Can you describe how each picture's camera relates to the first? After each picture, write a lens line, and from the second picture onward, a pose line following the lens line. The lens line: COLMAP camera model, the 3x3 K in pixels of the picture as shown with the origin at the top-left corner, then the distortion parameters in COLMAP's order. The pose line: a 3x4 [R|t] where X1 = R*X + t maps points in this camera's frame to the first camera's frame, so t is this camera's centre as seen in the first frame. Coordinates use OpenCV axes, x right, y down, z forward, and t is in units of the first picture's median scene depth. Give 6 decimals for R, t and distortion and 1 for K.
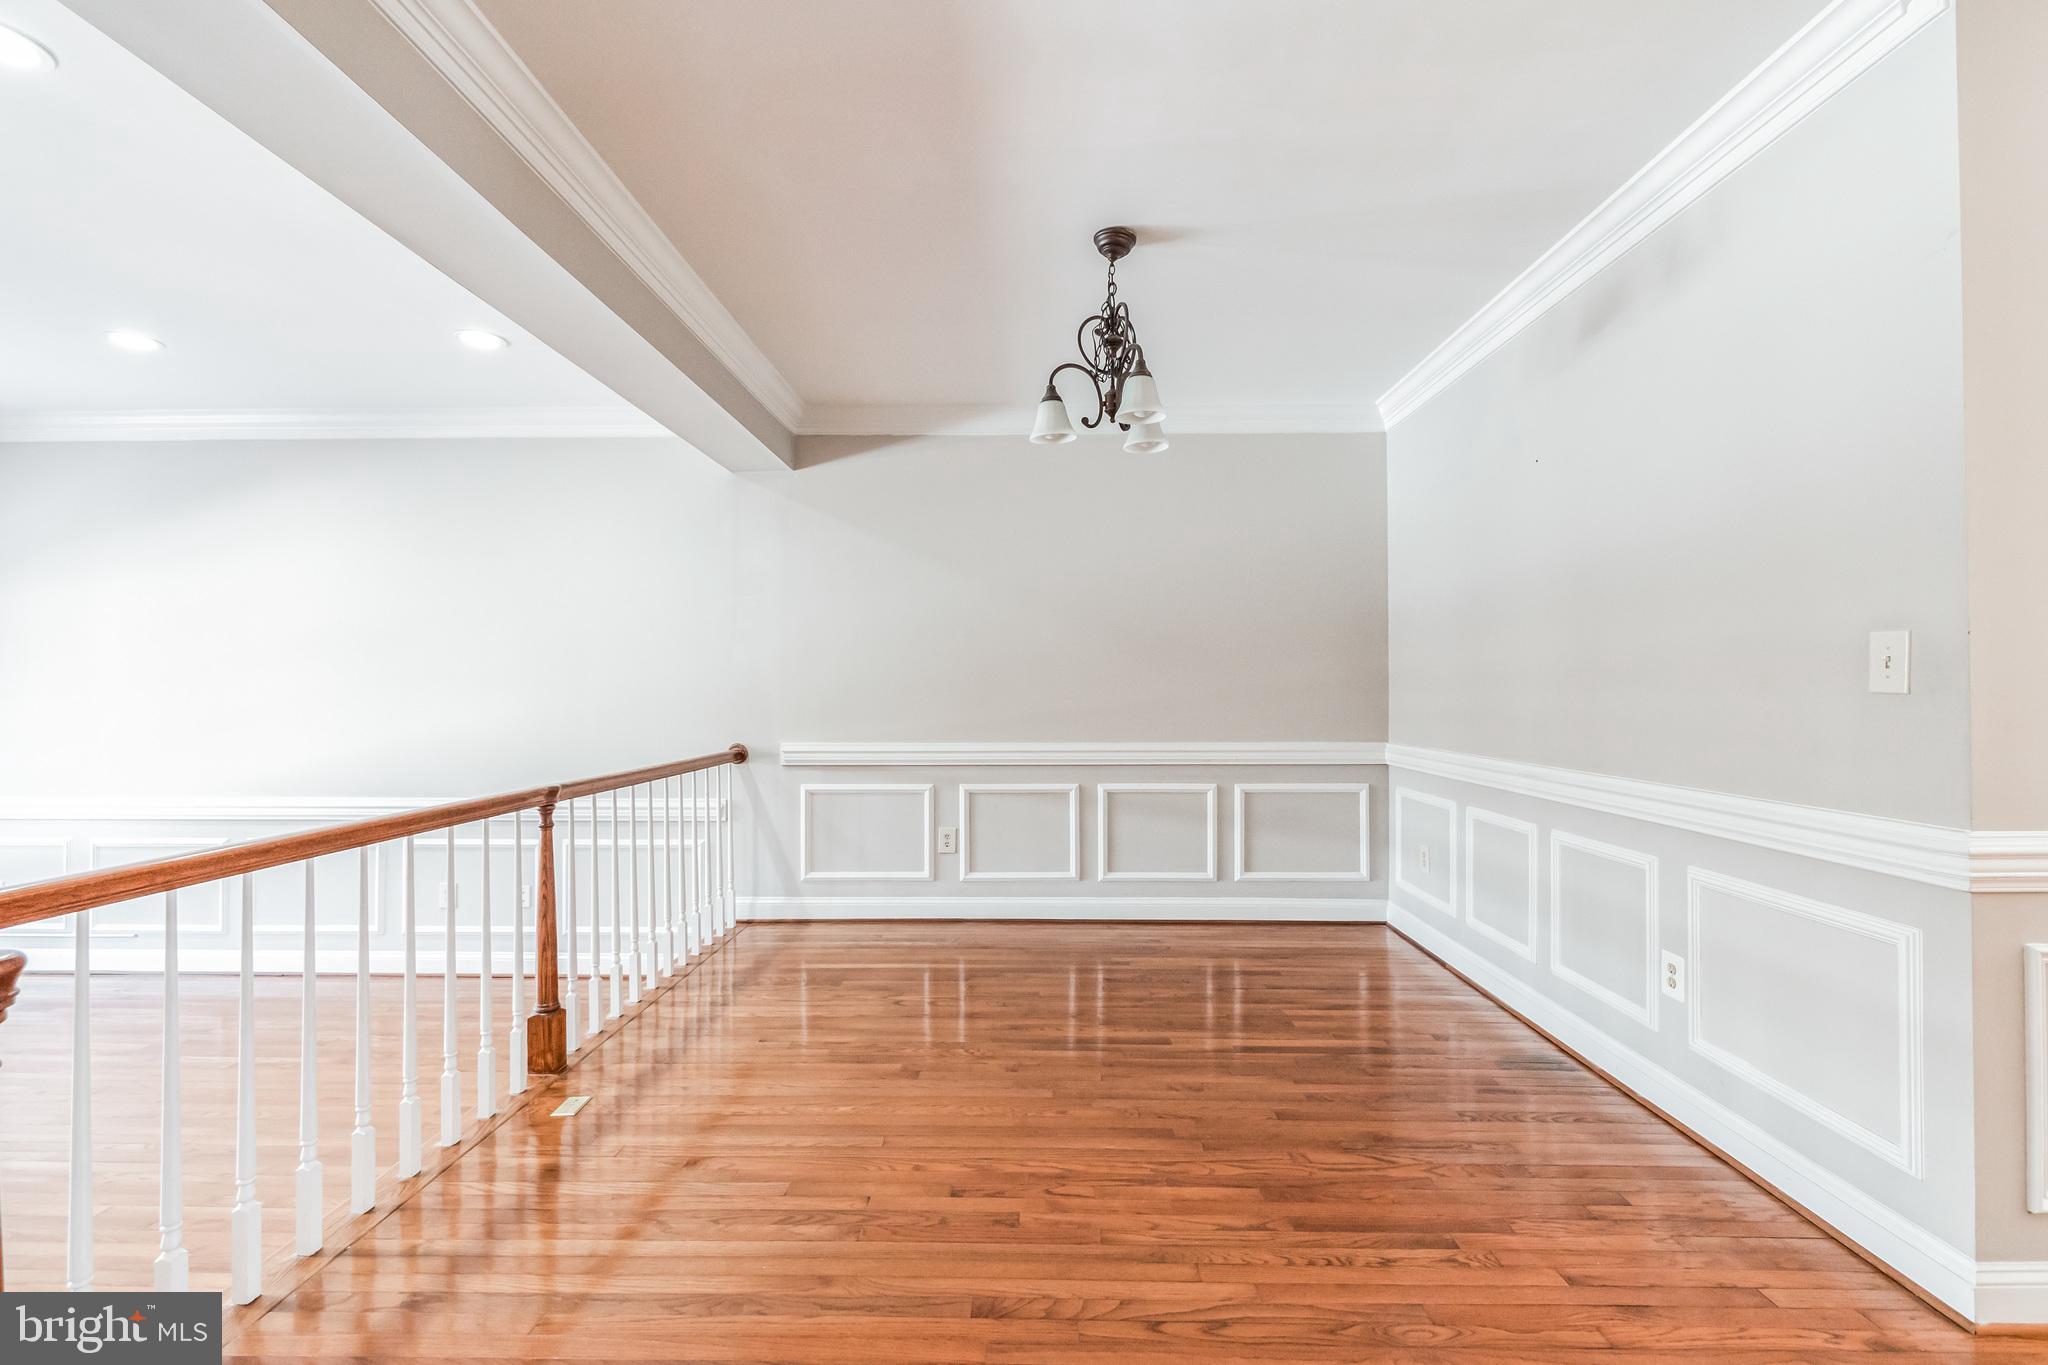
lens RADIAL K [[883.2, 0, 1010.3], [0, 883.2, 678.1], [0, 0, 1]] dist [-0.001815, 0.000370]
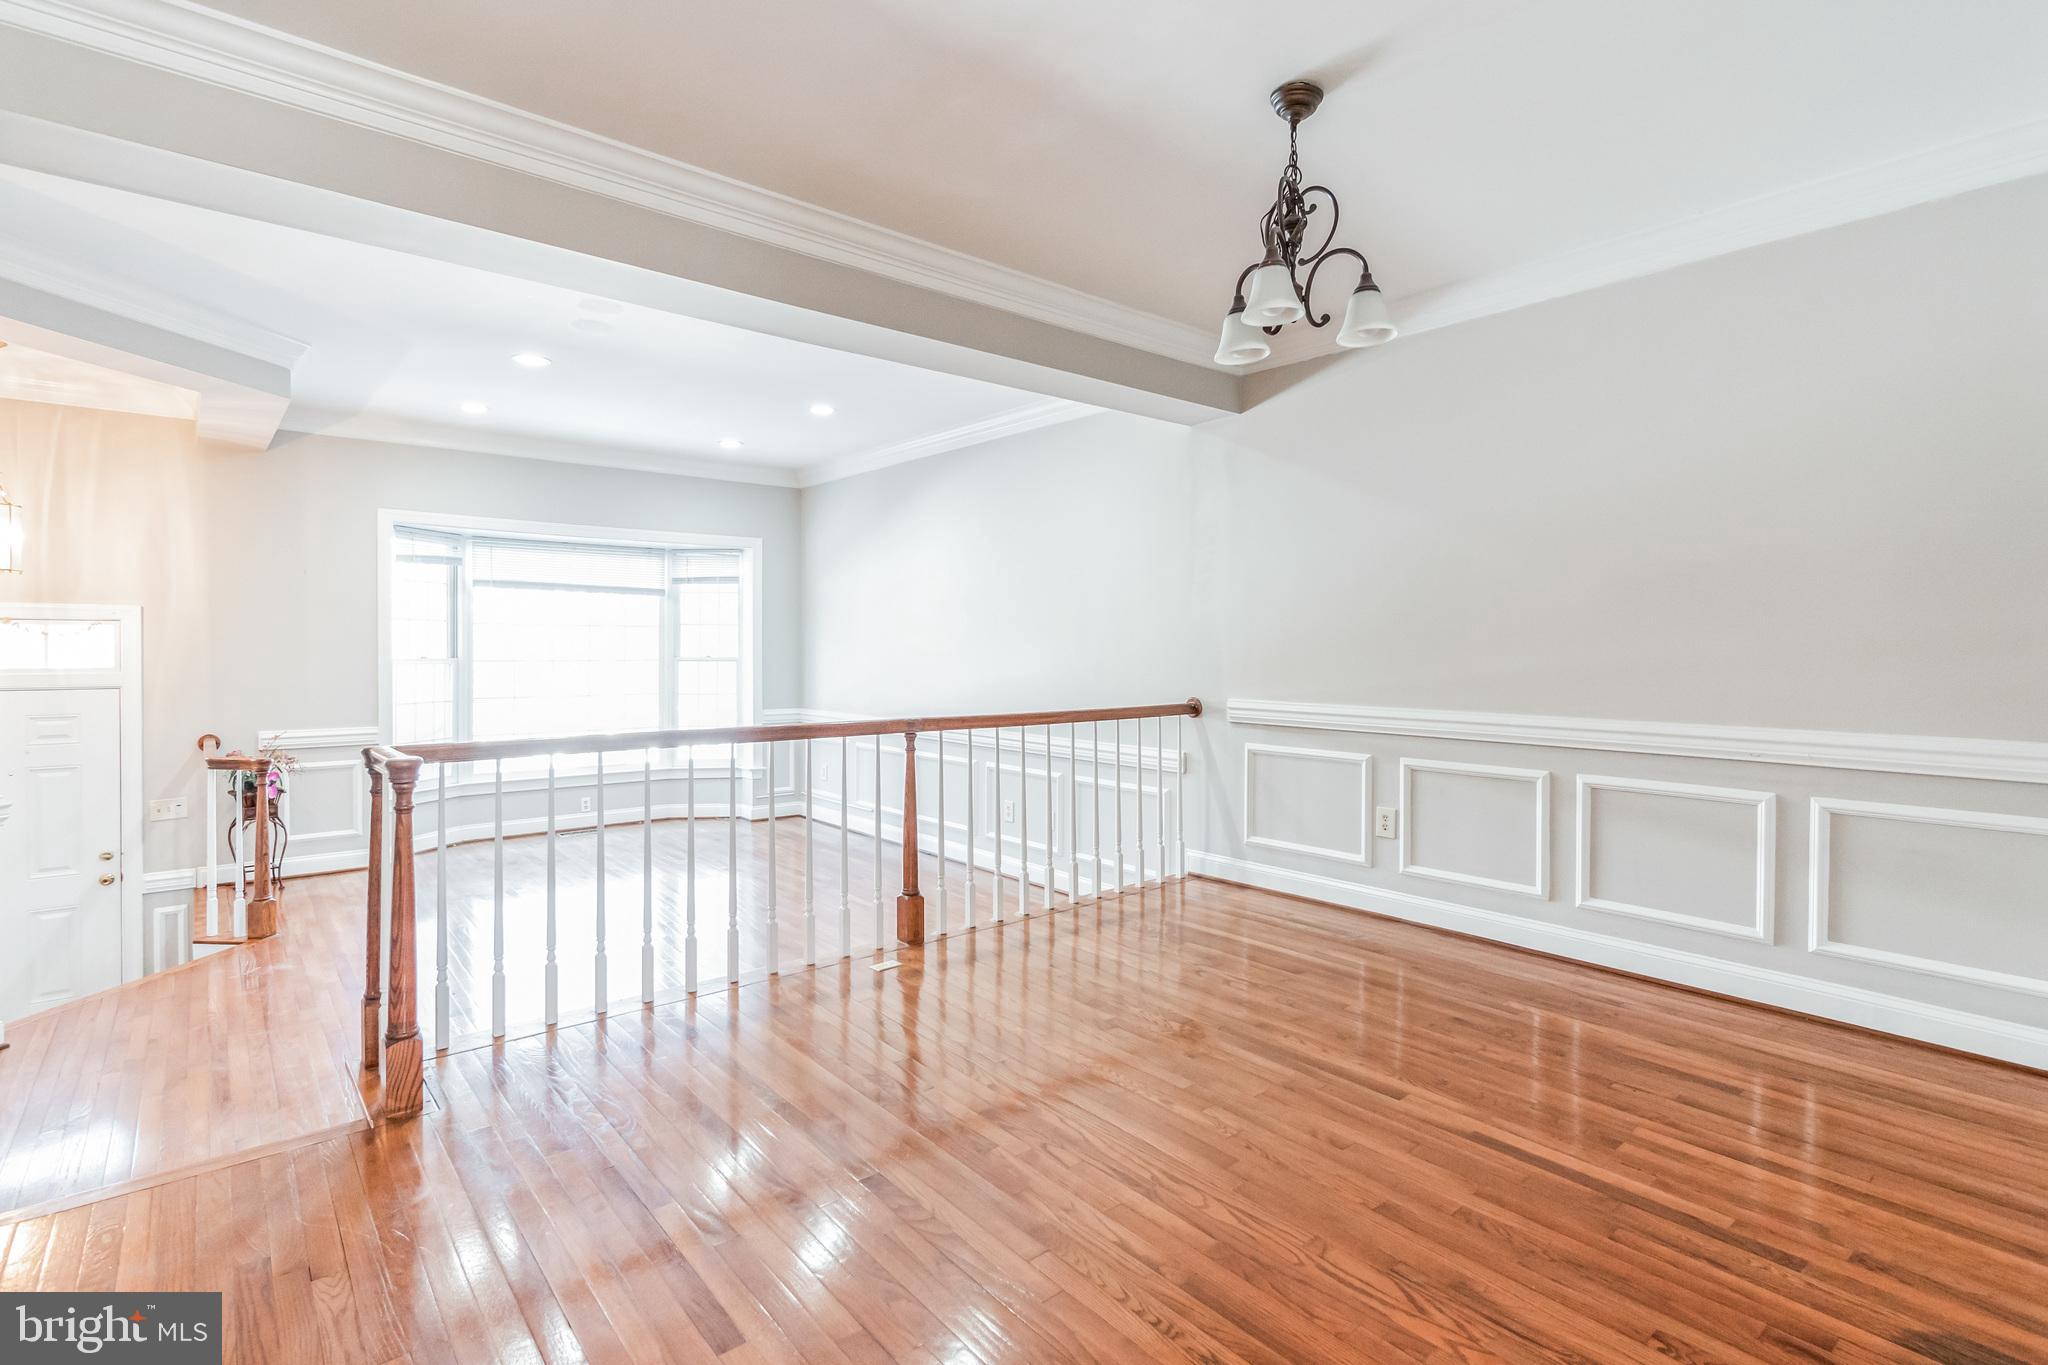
lens RADIAL K [[984.0, 0, 1023.5], [0, 984.0, 649.8], [0, 0, 1]] dist [-0.000196, 0.000494]
pose [[0.656793, 0.007927, -0.754029, 0.411899], [0.005615, 0.999866, 0.015402, 0.002245], [0.754050, -0.014350, 0.656661, 0.125335]]
